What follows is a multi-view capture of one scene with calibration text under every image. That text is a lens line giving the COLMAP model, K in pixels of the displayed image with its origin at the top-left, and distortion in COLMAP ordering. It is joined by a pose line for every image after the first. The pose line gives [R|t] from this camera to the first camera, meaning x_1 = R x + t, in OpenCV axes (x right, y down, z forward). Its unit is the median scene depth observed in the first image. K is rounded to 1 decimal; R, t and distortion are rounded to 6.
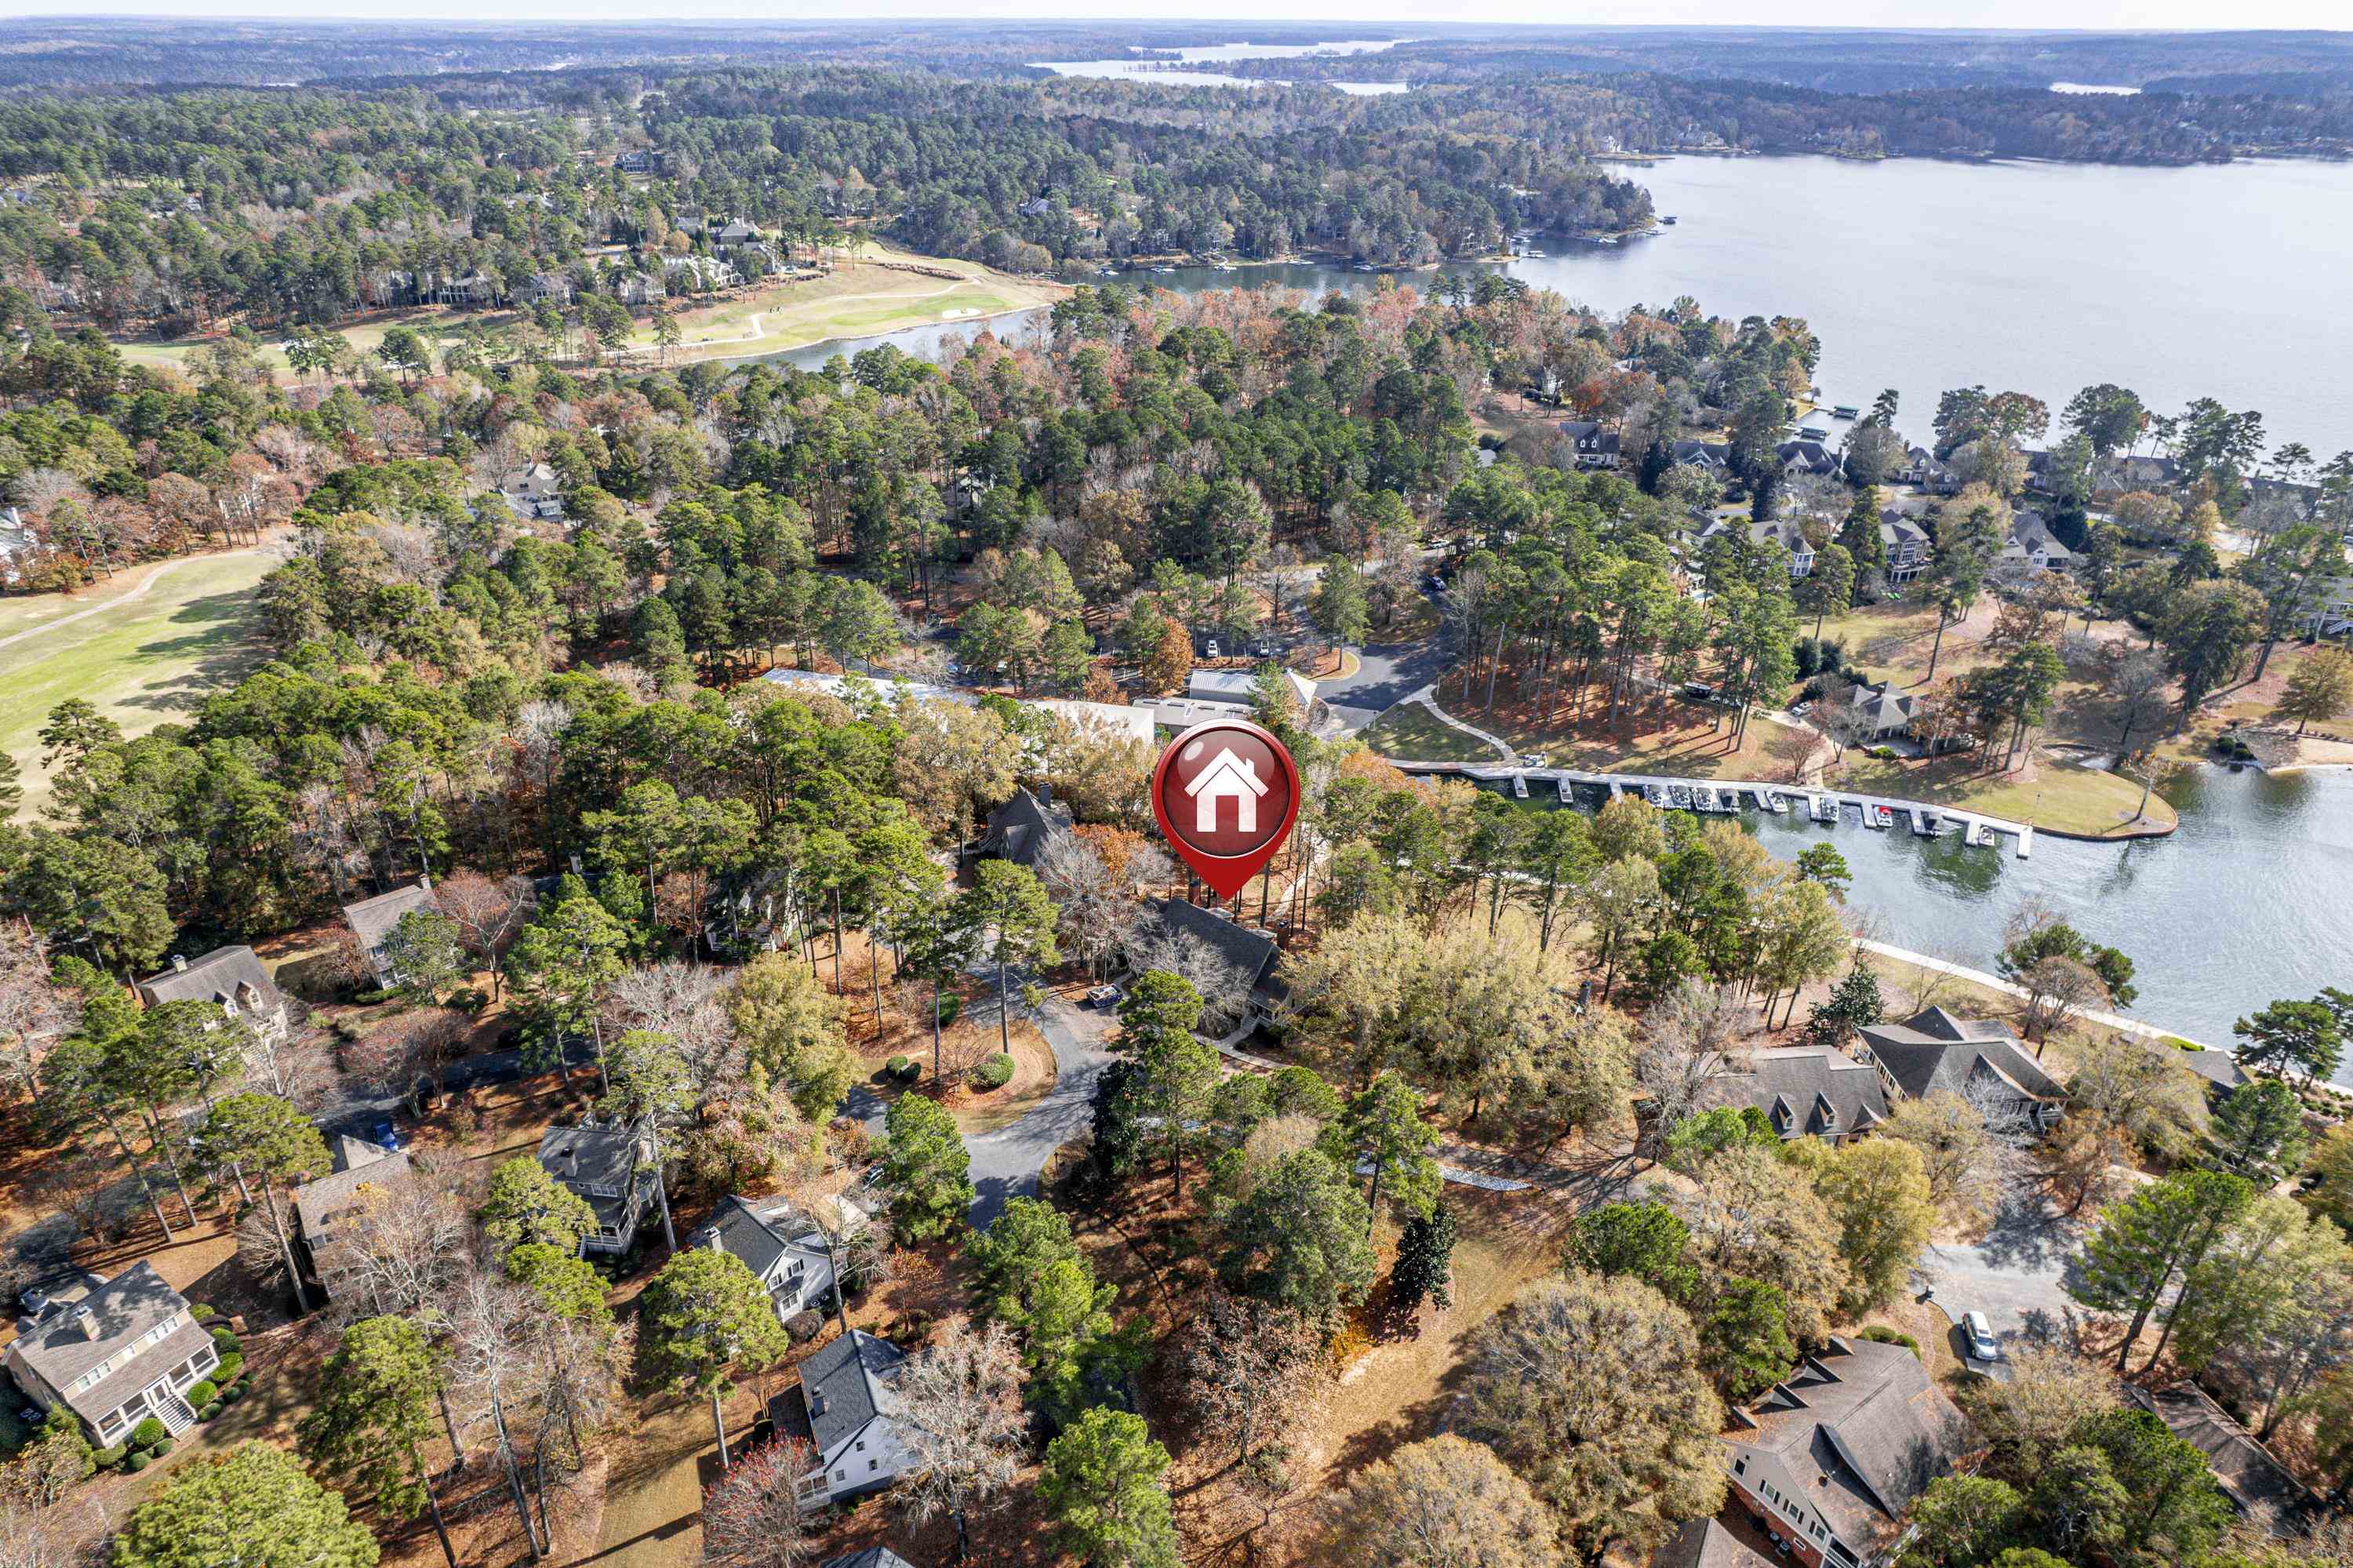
lens RADIAL K [[1510.5, 0, 1191.4], [0, 1510.5, 782.3], [0, 0, 1]] dist [-0.069115, 0.064041]
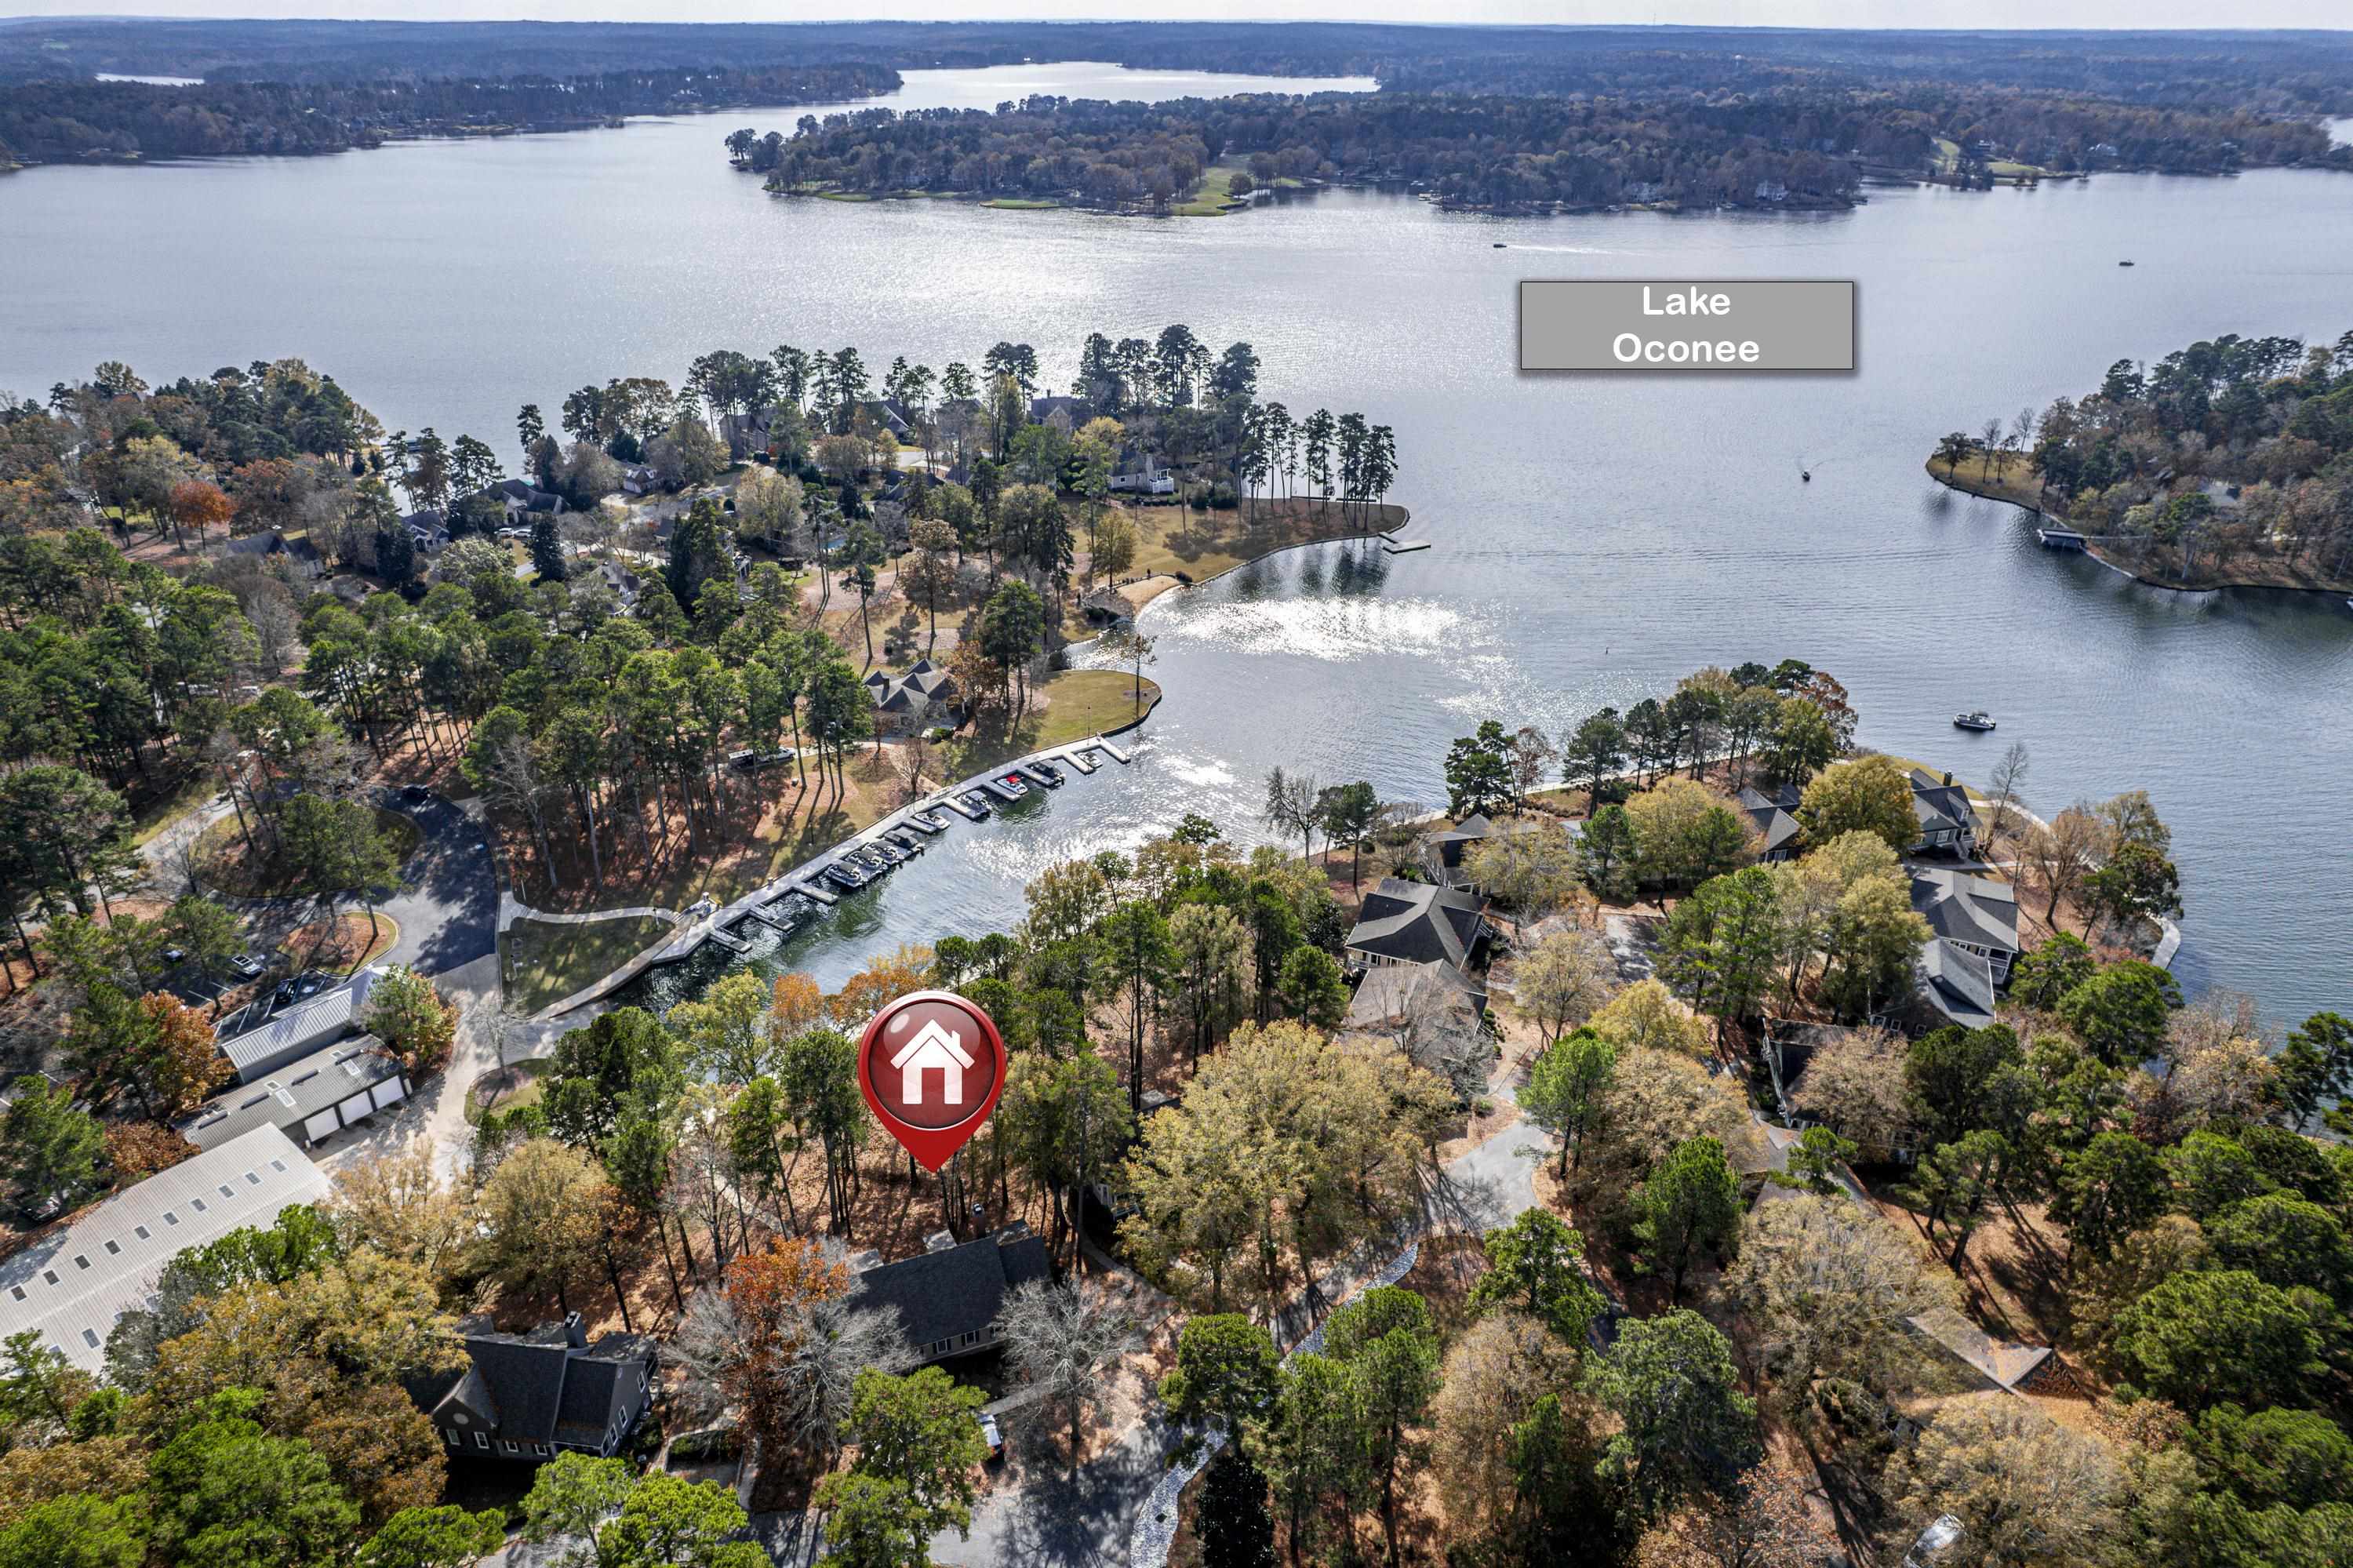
lens RADIAL K [[1510.5, 0, 1191.4], [0, 1510.5, 782.3], [0, 0, 1]] dist [-0.069115, 0.064041]
pose [[0.447795, -0.412419, 0.793341, -0.261436], [0.407841, 0.883806, 0.229244, -0.146365], [-0.795704, 0.220902, 0.563965, 0.291920]]
